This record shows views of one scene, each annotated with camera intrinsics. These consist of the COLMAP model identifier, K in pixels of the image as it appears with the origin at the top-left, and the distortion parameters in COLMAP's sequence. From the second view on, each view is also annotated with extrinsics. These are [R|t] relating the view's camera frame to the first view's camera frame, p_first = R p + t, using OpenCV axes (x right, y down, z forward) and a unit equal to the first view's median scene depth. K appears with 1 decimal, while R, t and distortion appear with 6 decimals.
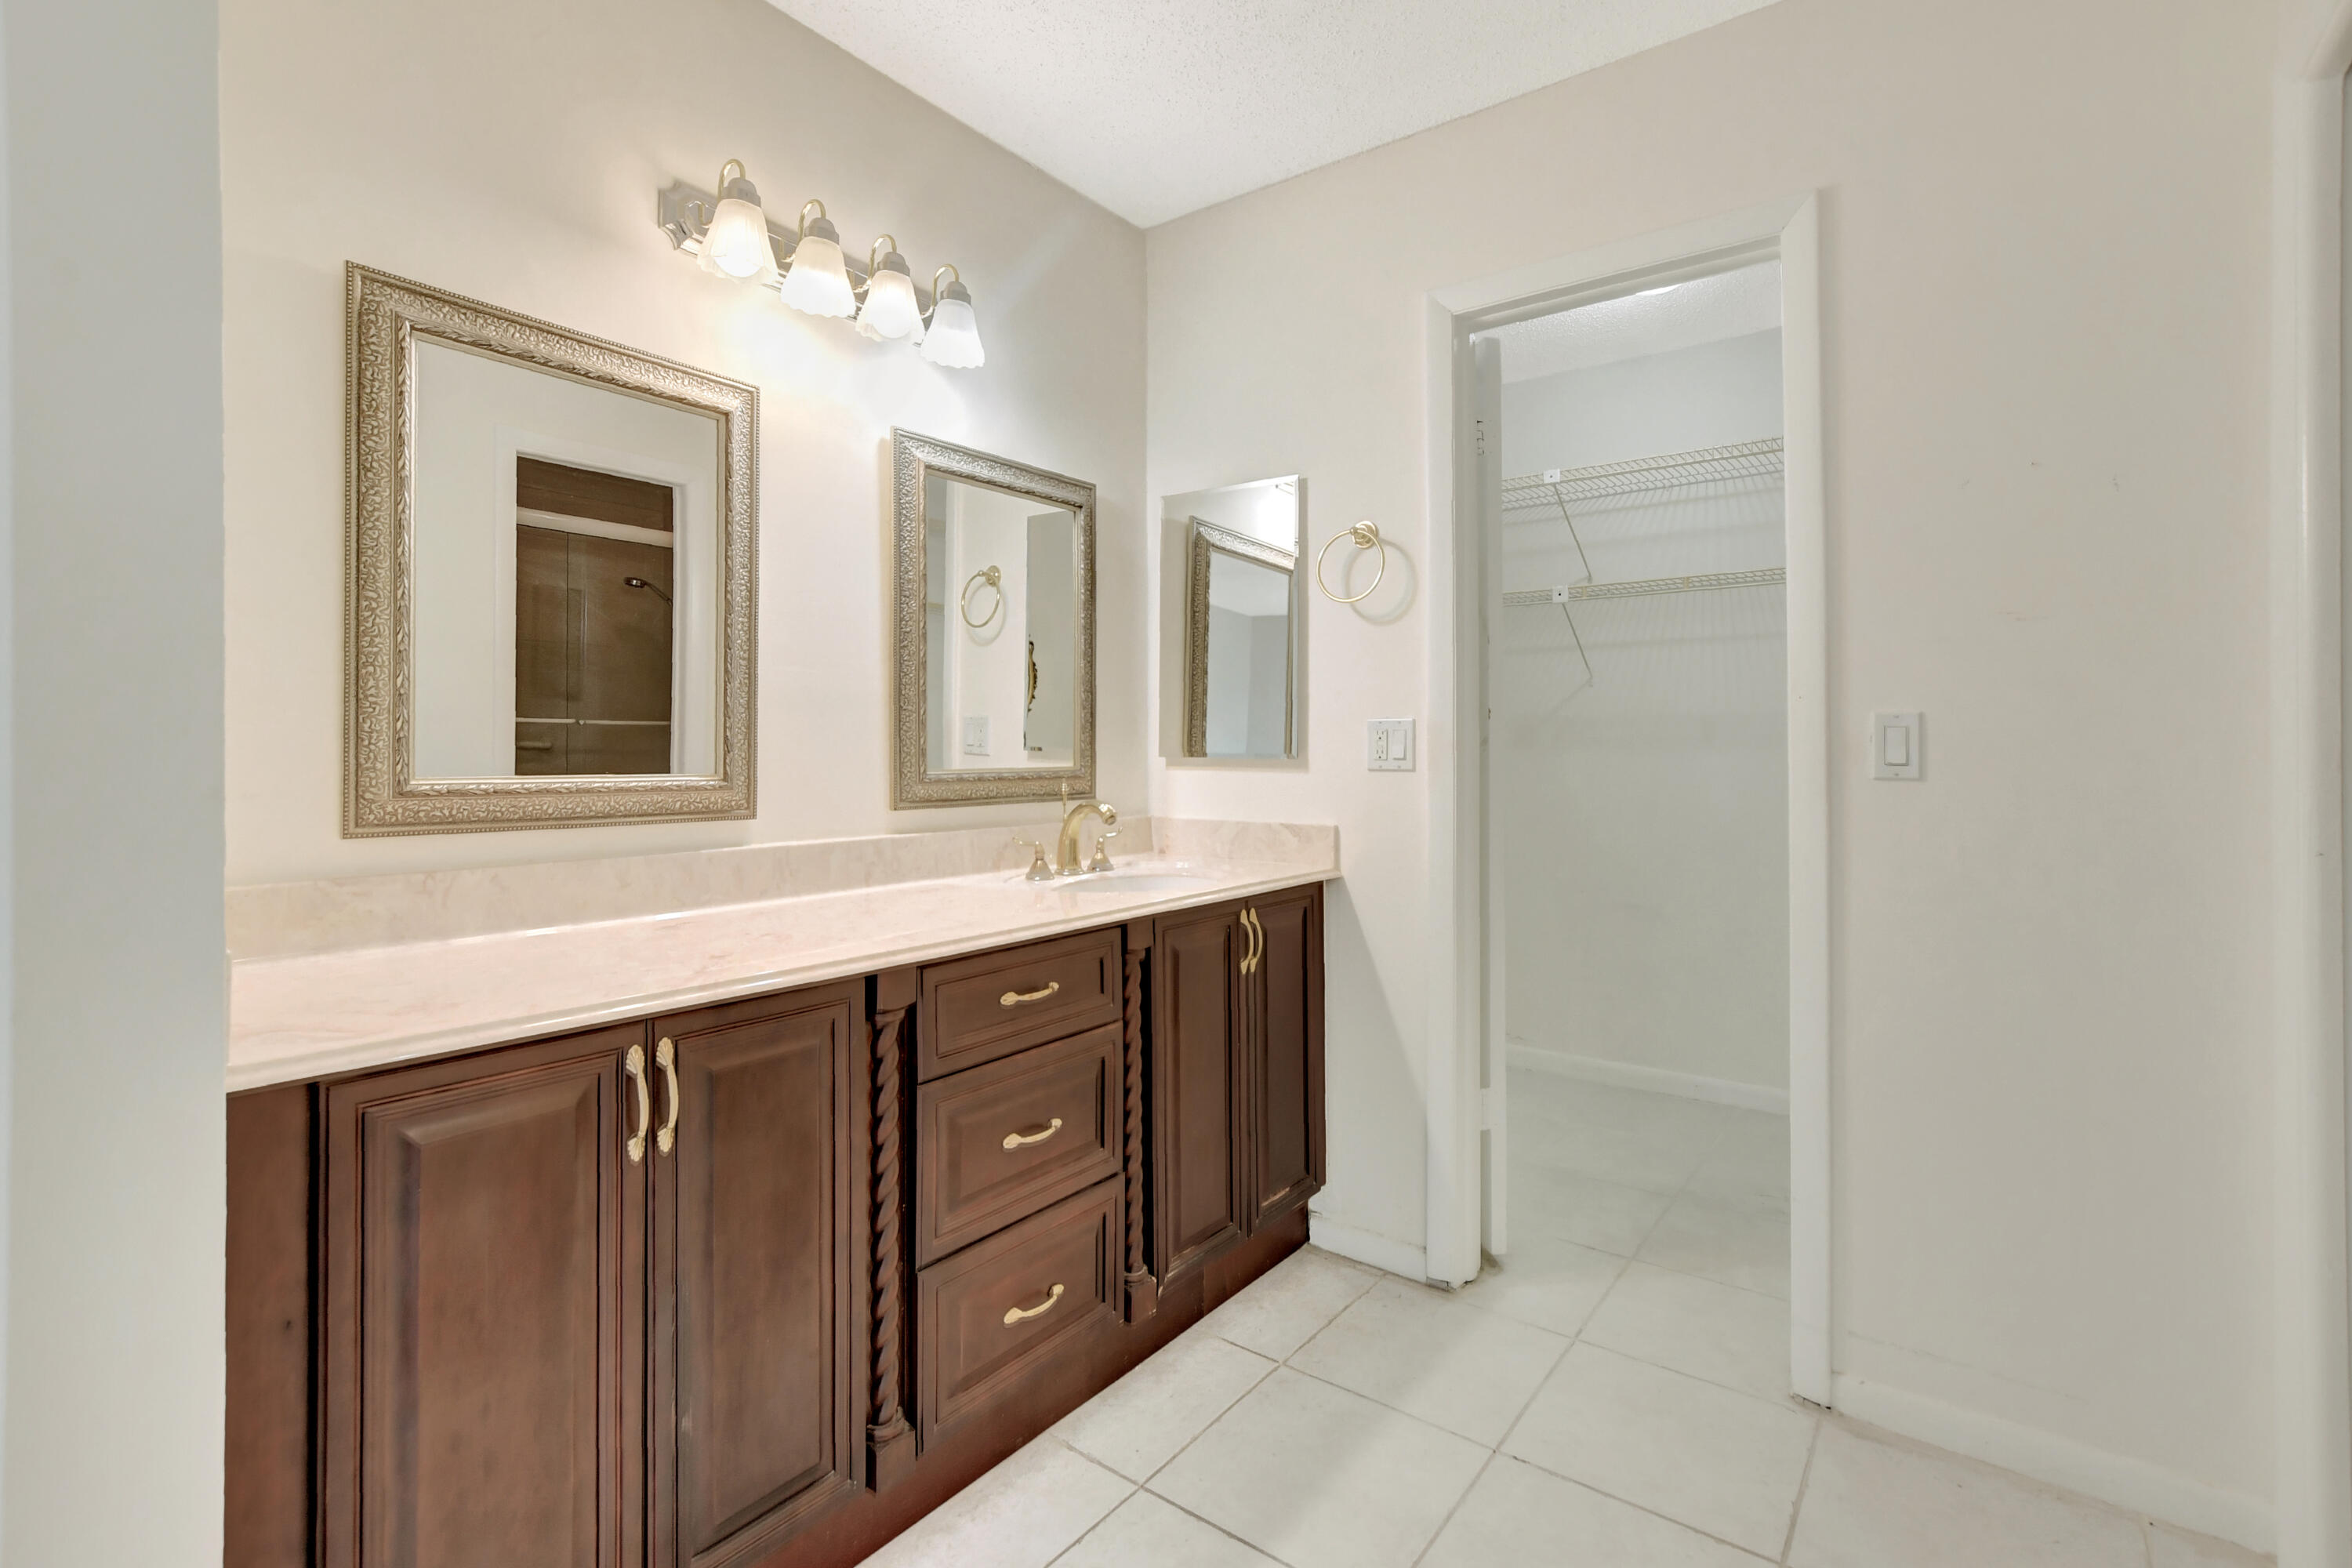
lens RADIAL K [[1072.1, 0, 1163.1], [0, 1072.1, 735.9], [0, 0, 1]] dist [-0.031059, 0.004195]
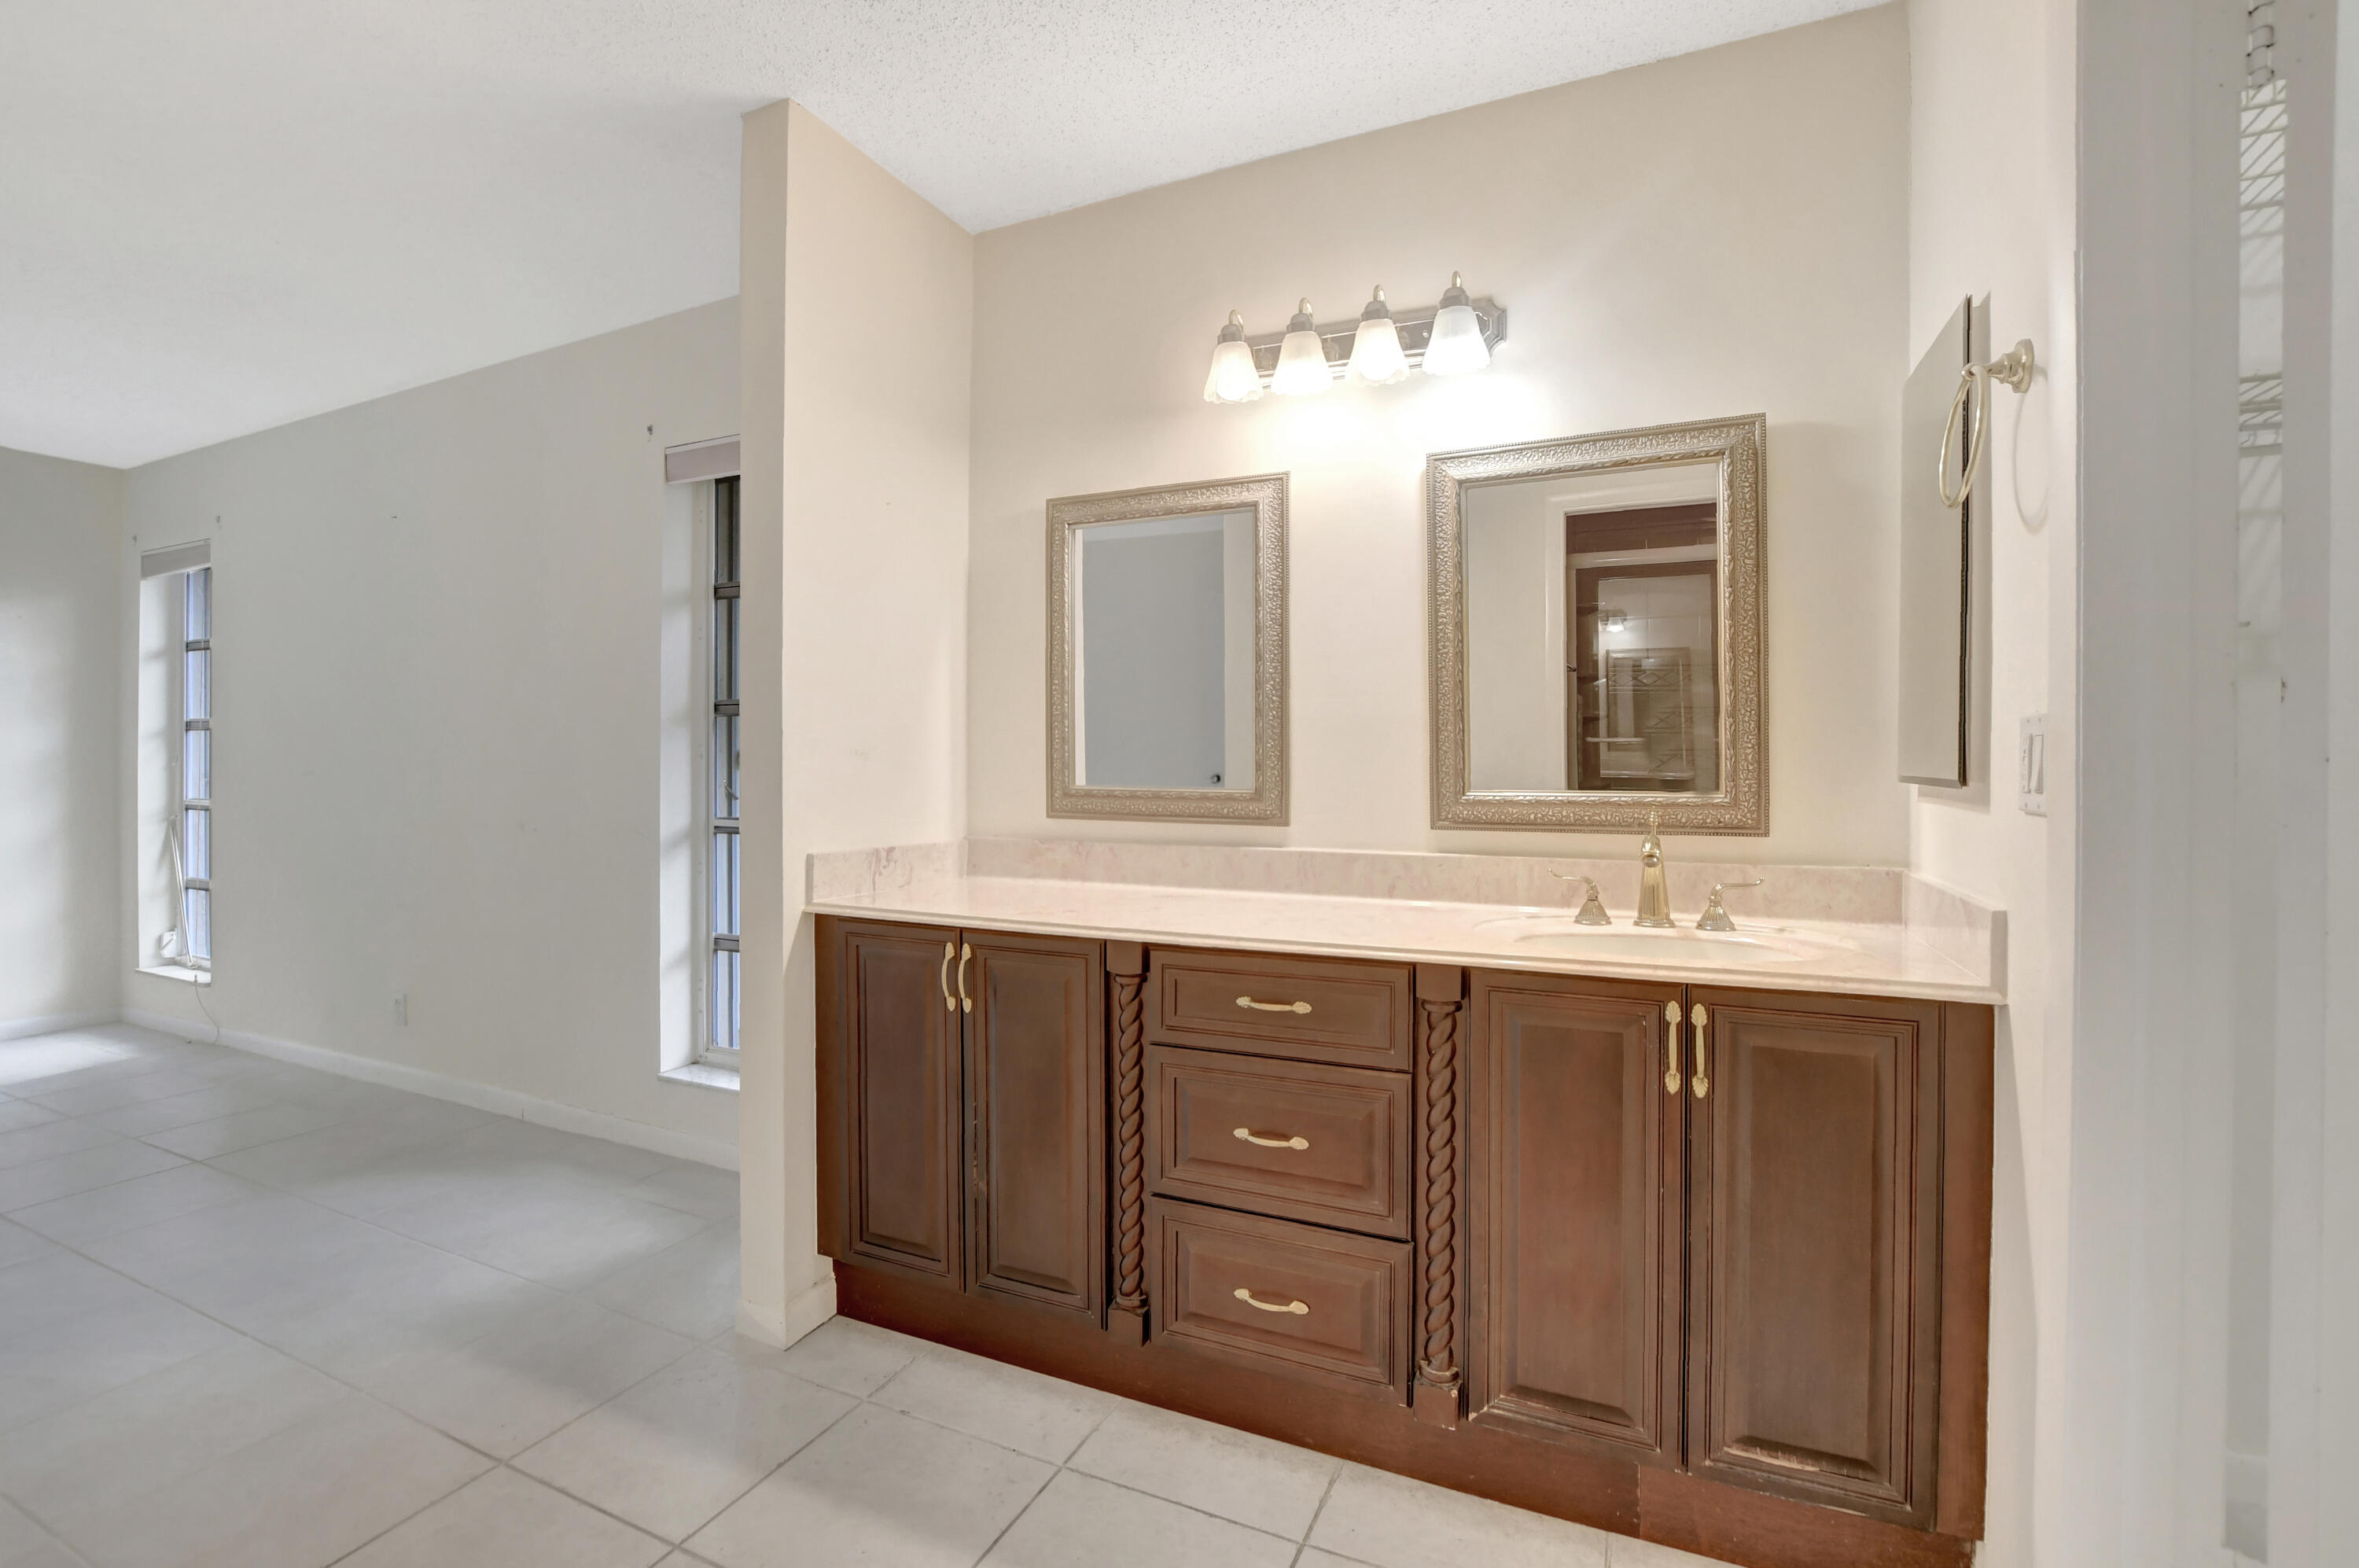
lens RADIAL K [[1075.3, 0, 1193.3], [0, 1075.3, 762.9], [0, 0, 1]] dist [-0.031059, 0.004195]
pose [[0.211551, -0.001622, -0.977366, 0.848540], [0.011430, 0.999934, 0.000814, 0.003201], [0.977300, -0.011343, 0.211556, 0.674123]]
